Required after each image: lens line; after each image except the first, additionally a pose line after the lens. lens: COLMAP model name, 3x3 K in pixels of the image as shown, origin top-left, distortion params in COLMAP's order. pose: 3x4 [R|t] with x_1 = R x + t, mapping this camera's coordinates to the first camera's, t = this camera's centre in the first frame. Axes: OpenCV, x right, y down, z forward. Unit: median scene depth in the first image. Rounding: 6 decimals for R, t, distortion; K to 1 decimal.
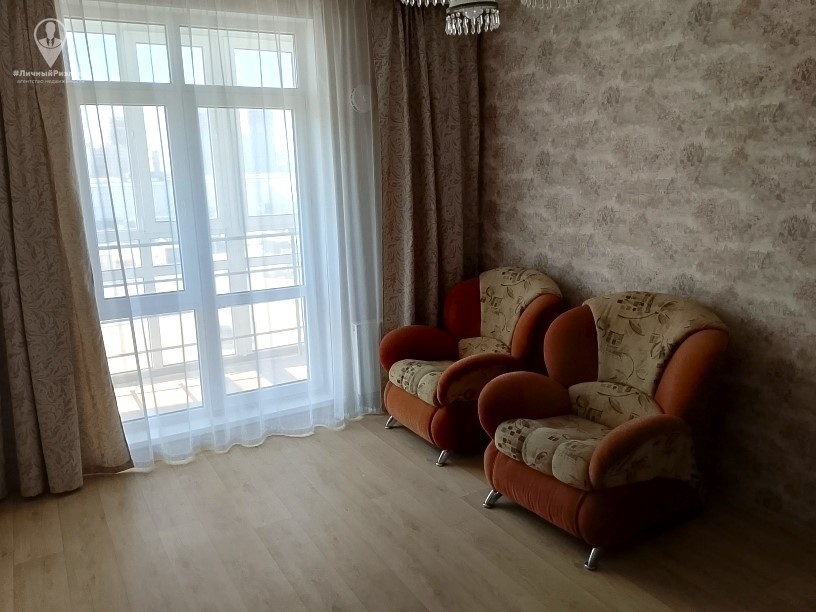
lens RADIAL K [[663.4, 0, 408.0], [0, 663.4, 303.0], [0, 0, 1]] dist [0.073391, -0.097101]
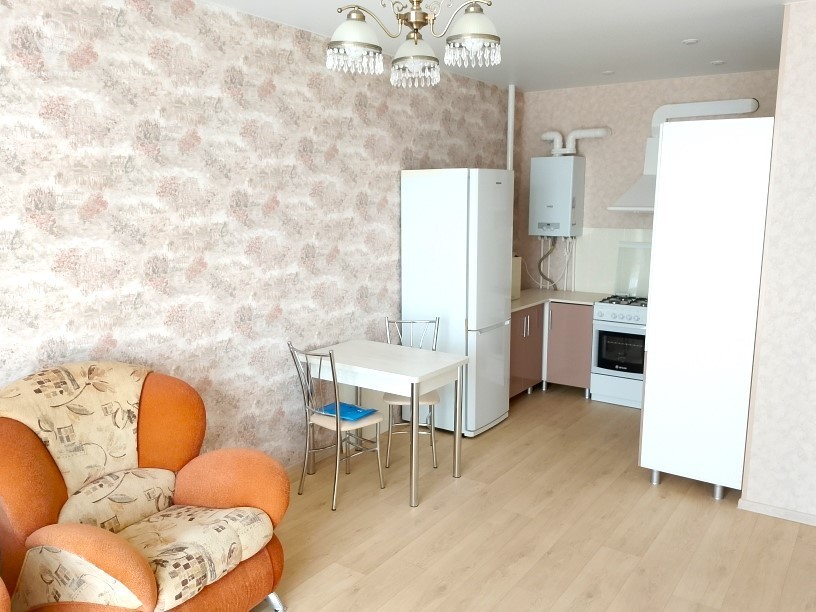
lens RADIAL K [[663.4, 0, 404.3], [0, 663.4, 303.8], [0, 0, 1]] dist [0.073391, -0.097101]
pose [[-0.417900, -0.112730, 0.901472, -0.611157], [0.206241, 0.954593, 0.214981, -0.201839], [-0.884774, 0.275761, -0.375675, 1.034629]]
